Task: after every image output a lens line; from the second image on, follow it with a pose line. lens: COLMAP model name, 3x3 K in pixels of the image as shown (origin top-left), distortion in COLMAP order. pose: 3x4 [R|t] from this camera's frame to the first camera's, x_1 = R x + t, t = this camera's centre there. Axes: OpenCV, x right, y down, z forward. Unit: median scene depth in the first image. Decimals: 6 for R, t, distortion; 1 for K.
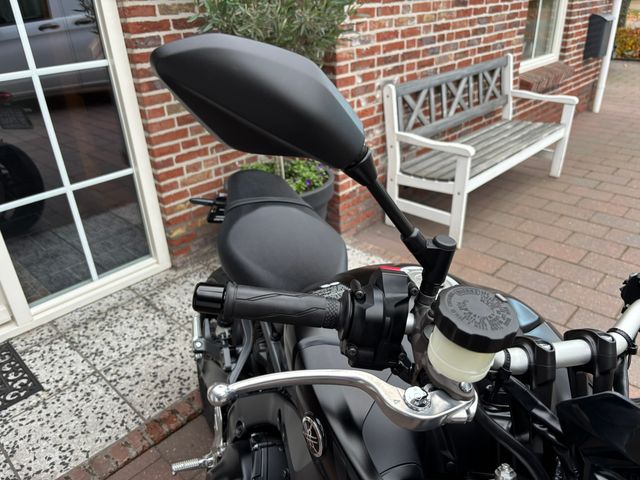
lens RADIAL K [[492.7, 0, 330.5], [0, 492.7, 236.2], [0, 0, 1]] dist [0.032040, -0.042900]
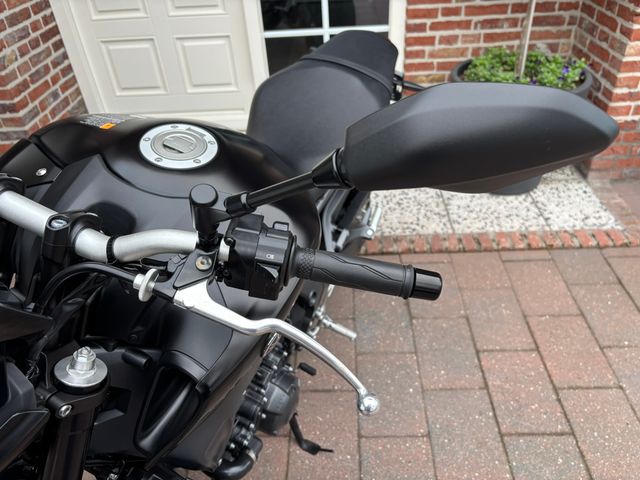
lens RADIAL K [[492.7, 0, 327.0], [0, 492.7, 239.3], [0, 0, 1]] dist [0.032040, -0.042900]
pose [[0.666569, 0.454257, -0.591047, 0.275581], [-0.312844, 0.890145, 0.331316, -0.041122], [0.676620, -0.035939, 0.735454, 0.145959]]
